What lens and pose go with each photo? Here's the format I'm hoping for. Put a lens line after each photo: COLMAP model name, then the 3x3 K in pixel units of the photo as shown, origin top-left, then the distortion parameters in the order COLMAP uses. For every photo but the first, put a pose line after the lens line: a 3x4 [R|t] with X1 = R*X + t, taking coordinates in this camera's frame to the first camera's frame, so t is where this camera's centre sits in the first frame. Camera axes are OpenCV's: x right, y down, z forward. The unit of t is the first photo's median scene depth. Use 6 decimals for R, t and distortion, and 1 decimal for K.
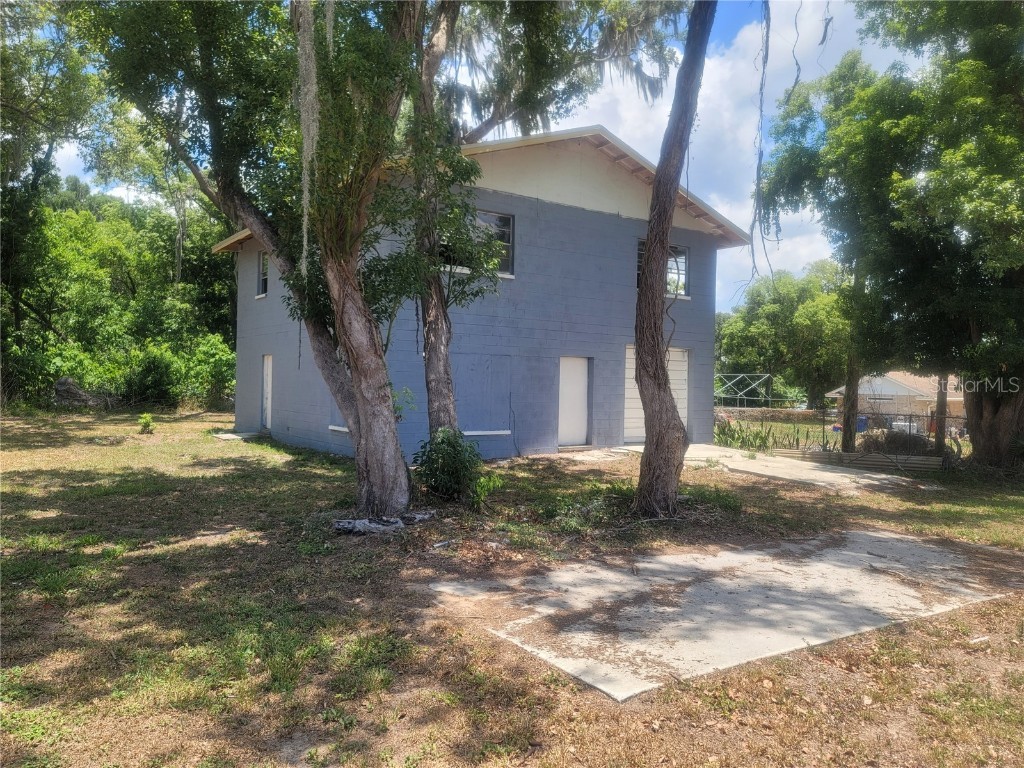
lens RADIAL K [[762.2, 0, 507.5], [0, 762.2, 385.8], [0, 0, 1]] dist [0.020797, -0.009448]
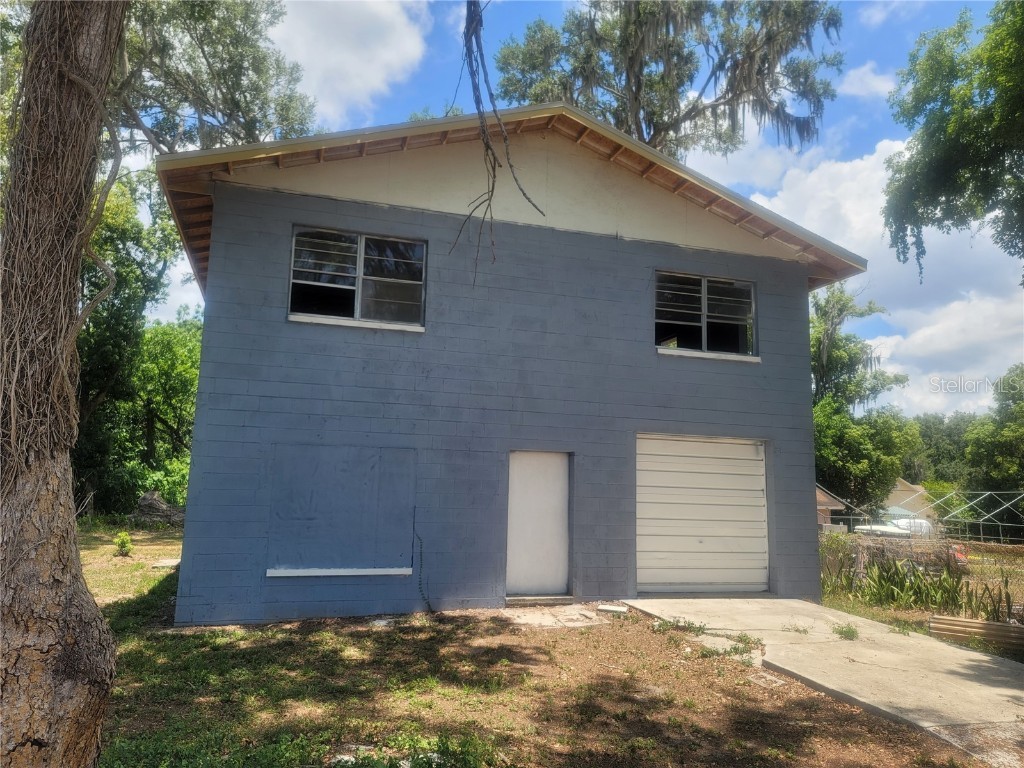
lens RADIAL K [[762.2, 0, 515.6], [0, 762.2, 388.8], [0, 0, 1]] dist [0.020797, -0.009448]
pose [[0.955363, -0.038345, -0.292936, 0.245662], [-0.006372, 0.988636, -0.150192, 0.005796], [0.295366, 0.145354, 0.944262, 0.365249]]
